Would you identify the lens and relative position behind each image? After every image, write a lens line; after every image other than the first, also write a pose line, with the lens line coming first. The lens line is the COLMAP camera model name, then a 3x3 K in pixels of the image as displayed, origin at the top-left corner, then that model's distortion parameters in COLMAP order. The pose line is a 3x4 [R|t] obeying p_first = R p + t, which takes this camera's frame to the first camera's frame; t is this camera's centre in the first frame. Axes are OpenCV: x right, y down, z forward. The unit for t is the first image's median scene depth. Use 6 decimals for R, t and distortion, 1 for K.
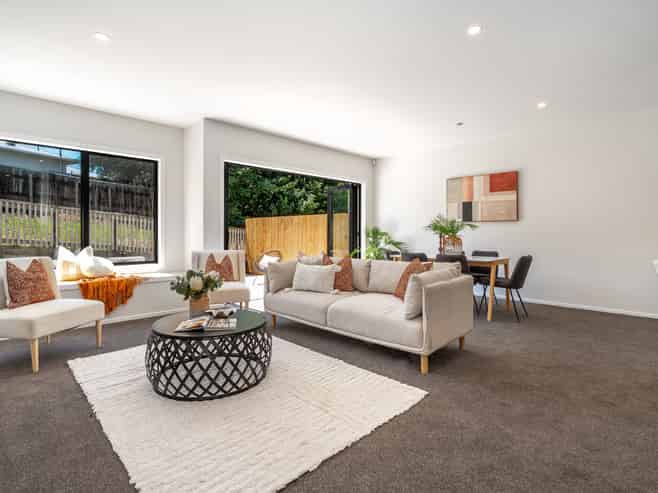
lens RADIAL K [[340.0, 0, 320.0], [0, 340.0, 231.5], [0, 0, 1]] dist [-0.000744, 0.000337]
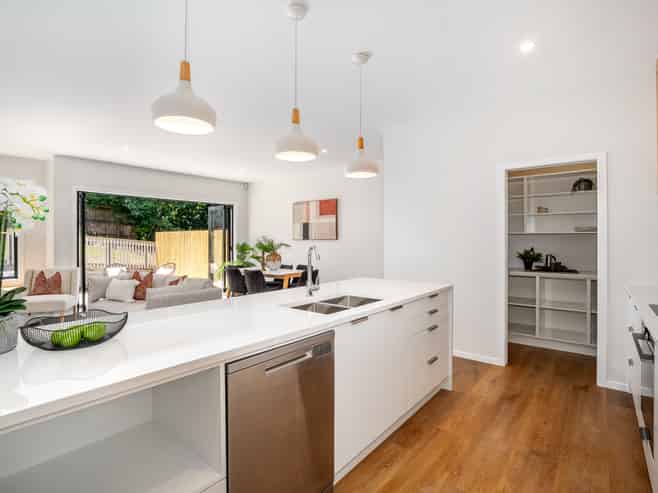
lens RADIAL K [[340.0, 0, 320.0], [0, 340.0, 231.5], [0, 0, 1]] dist [-0.000744, 0.000337]
pose [[0.996684, -0.001614, 0.081354, 0.390920], [0.003189, 0.999810, -0.019233, -0.034199], [-0.081307, 0.019429, 0.996500, -0.199108]]
